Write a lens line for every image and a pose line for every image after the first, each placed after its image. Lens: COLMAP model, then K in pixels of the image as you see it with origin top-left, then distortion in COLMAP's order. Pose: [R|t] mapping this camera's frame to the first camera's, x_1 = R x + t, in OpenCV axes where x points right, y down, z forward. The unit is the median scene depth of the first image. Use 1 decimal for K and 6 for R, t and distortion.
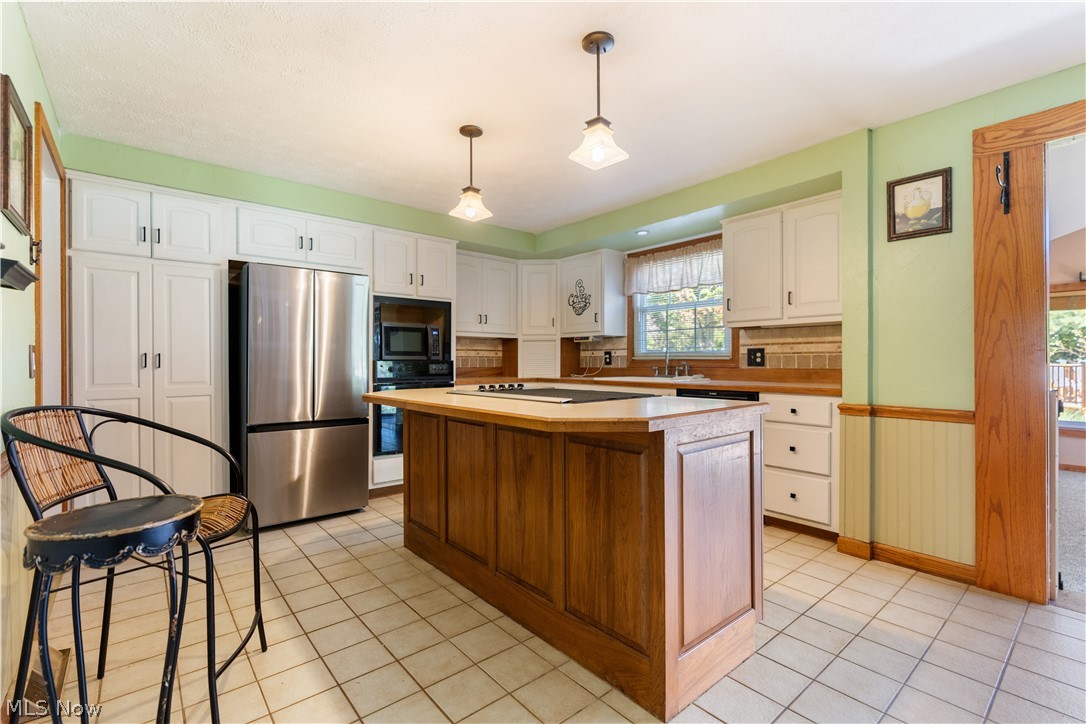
lens RADIAL K [[492.1, 0, 539.7], [0, 492.1, 361.2], [0, 0, 1]] dist [-0.002274, 0.000910]
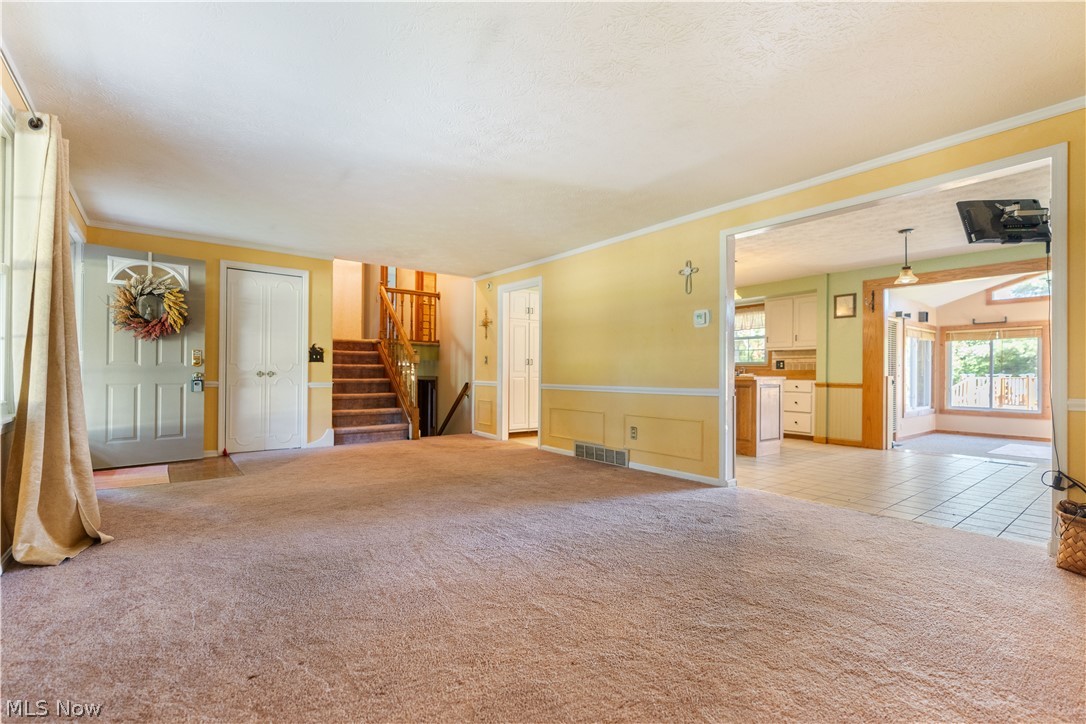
lens RADIAL K [[492.1, 0, 540.0], [0, 492.1, 372.1], [0, 0, 1]] dist [-0.002274, 0.000910]
pose [[0.999383, 0.013175, -0.032554, -0.721200], [-0.013316, 0.999903, -0.004116, 0.064159], [0.032497, 0.004547, 0.999461, -1.579944]]
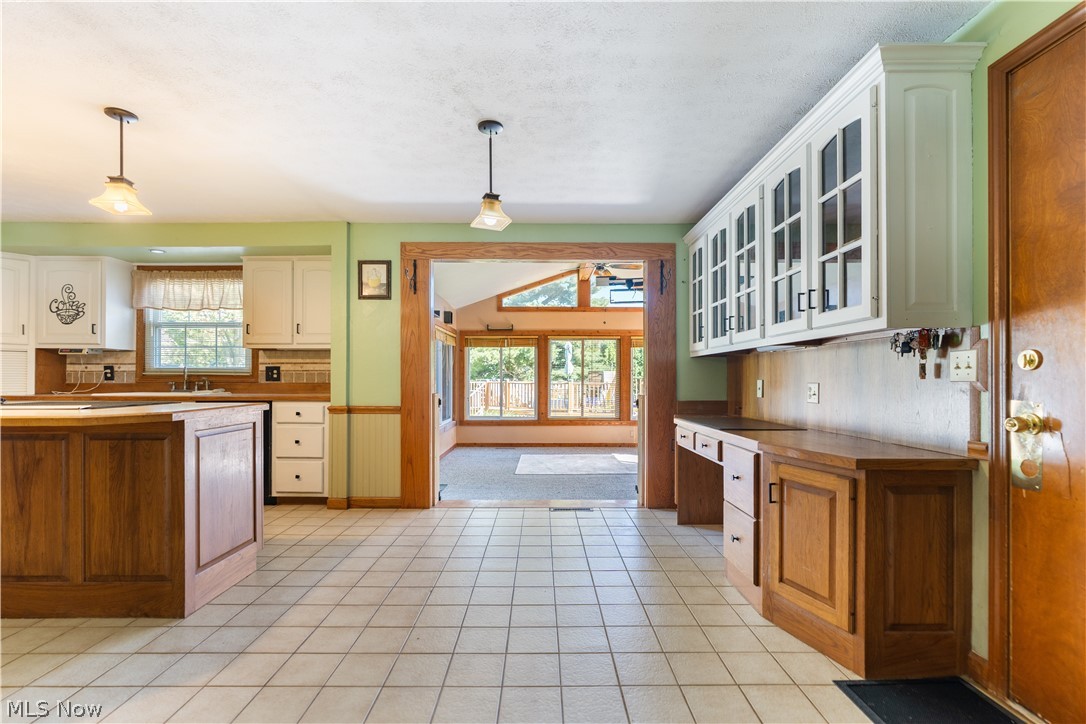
lens RADIAL K [[492.1, 0, 543.8], [0, 492.1, 379.2], [0, 0, 1]] dist [-0.002274, 0.000910]
pose [[0.633248, 0.003873, 0.773940, -0.112171], [-0.003677, 0.999991, -0.001996, 0.007829], [-0.773941, -0.001582, 0.633256, -0.417332]]
